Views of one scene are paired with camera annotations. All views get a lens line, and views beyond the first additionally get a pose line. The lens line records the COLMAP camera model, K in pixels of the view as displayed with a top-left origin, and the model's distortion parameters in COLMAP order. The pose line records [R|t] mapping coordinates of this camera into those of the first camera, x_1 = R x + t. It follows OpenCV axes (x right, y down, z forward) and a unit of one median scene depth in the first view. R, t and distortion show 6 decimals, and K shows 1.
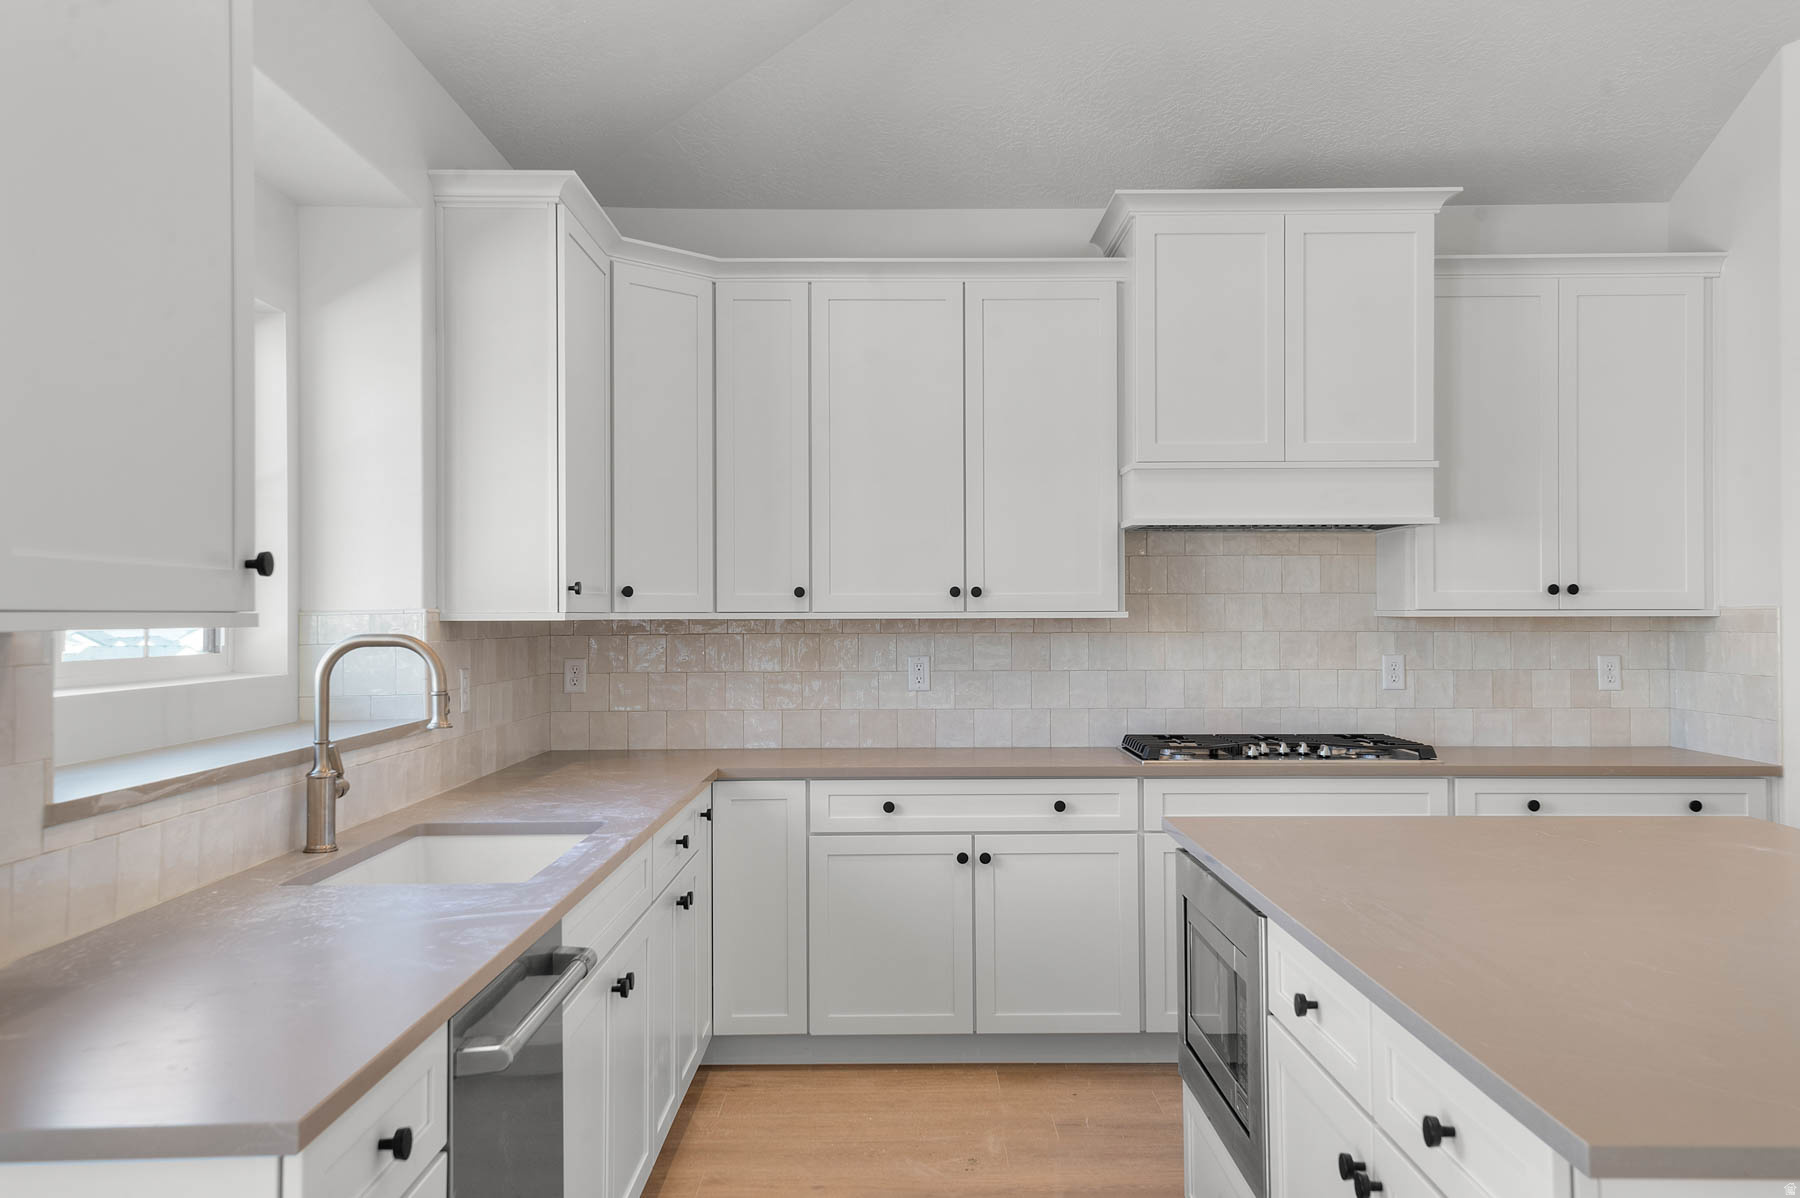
lens RADIAL K [[1488.4, 0, 911.0], [0, 1488.4, 594.0], [0, 0, 1]] dist [0.052040, 0.009422]
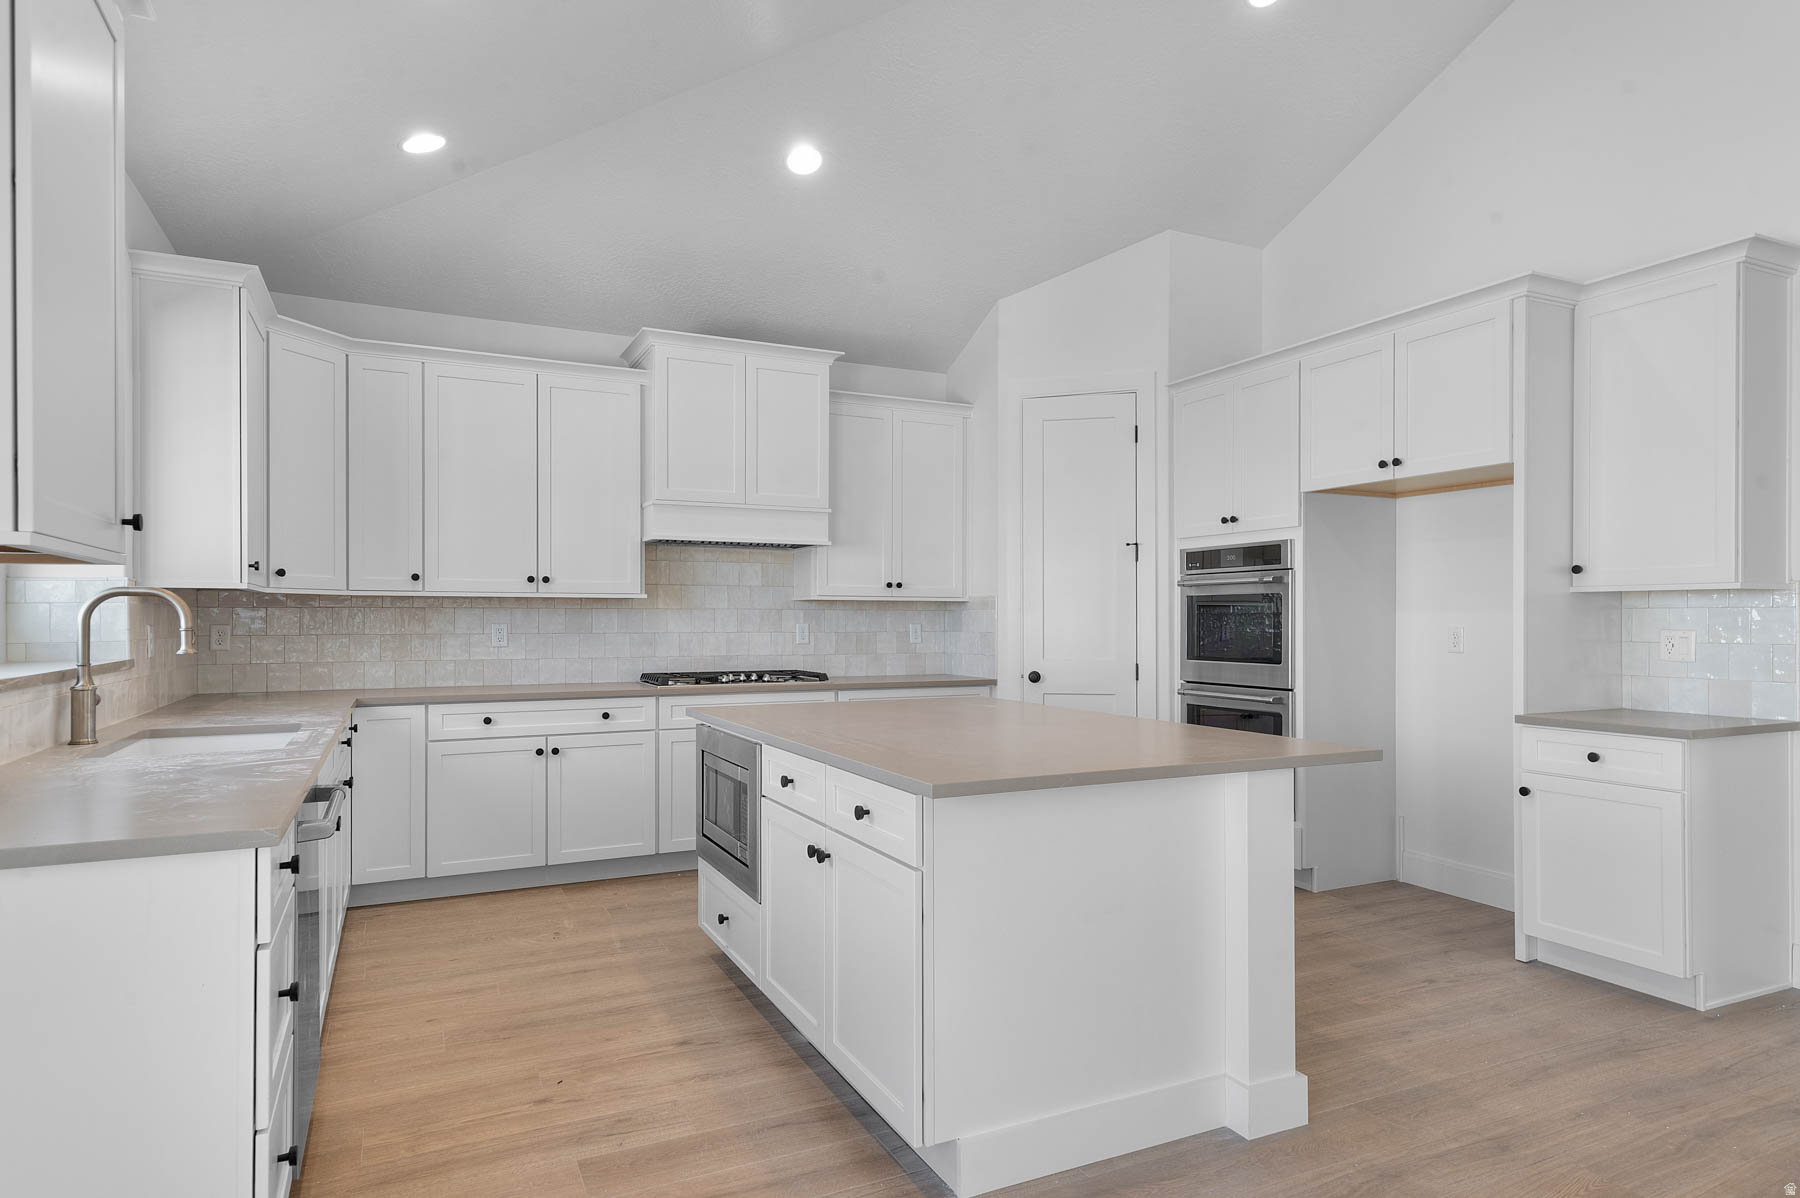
lens RADIAL K [[1044.2, 0, 918.8], [0, 1044.2, 615.2], [0, 0, 1]] dist [0.020956, -0.002486]
pose [[0.900203, 0.005943, 0.435429, -0.080118], [-0.009461, 0.999938, 0.005912, 0.025796], [-0.435367, -0.009441, 0.900203, -0.128995]]
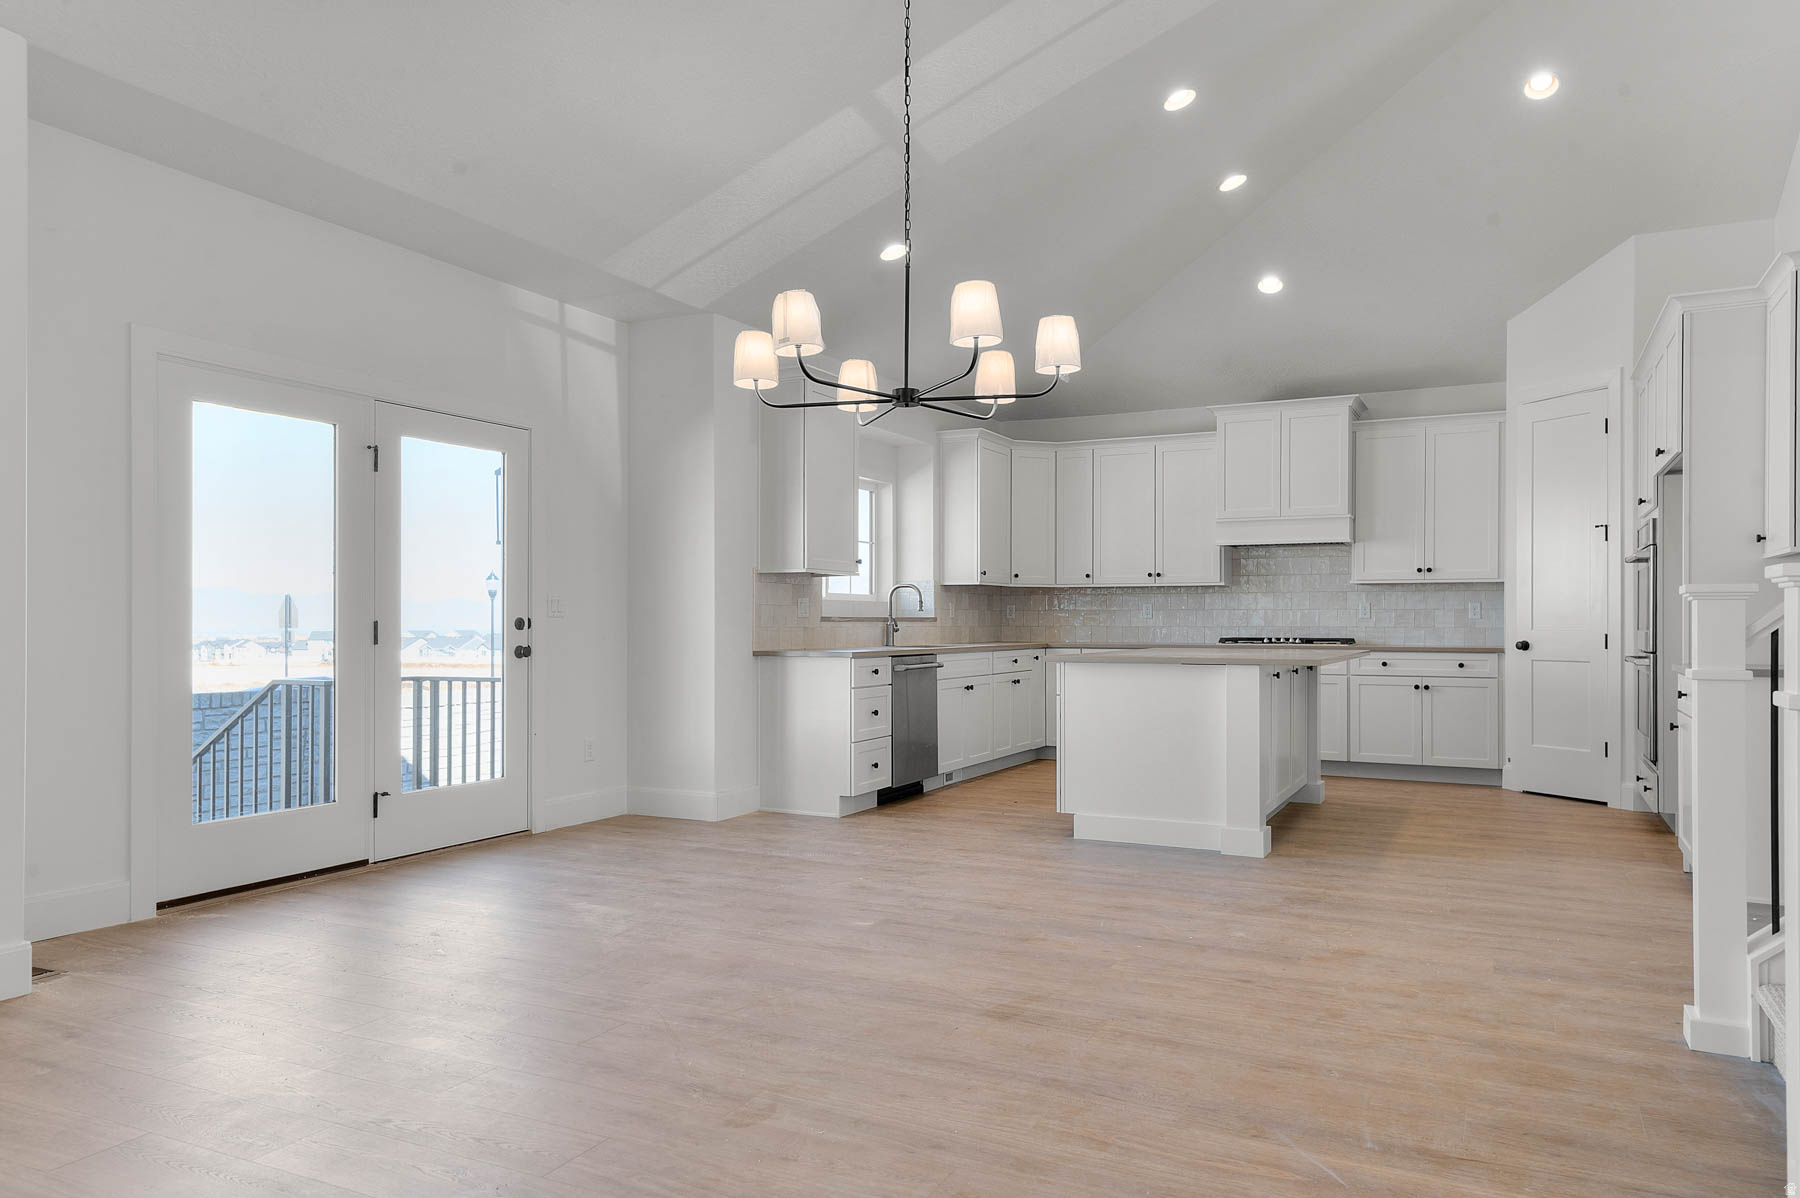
lens RADIAL K [[1233.1, 0, 884.6], [0, 1233.1, 623.0], [0, 0, 1]] dist [0.003197, -0.001835]
pose [[0.882635, 0.004801, -0.470035, 0.602401], [0.002266, 0.999893, 0.014469, 0.047714], [0.470054, -0.013835, 0.882529, -0.981655]]
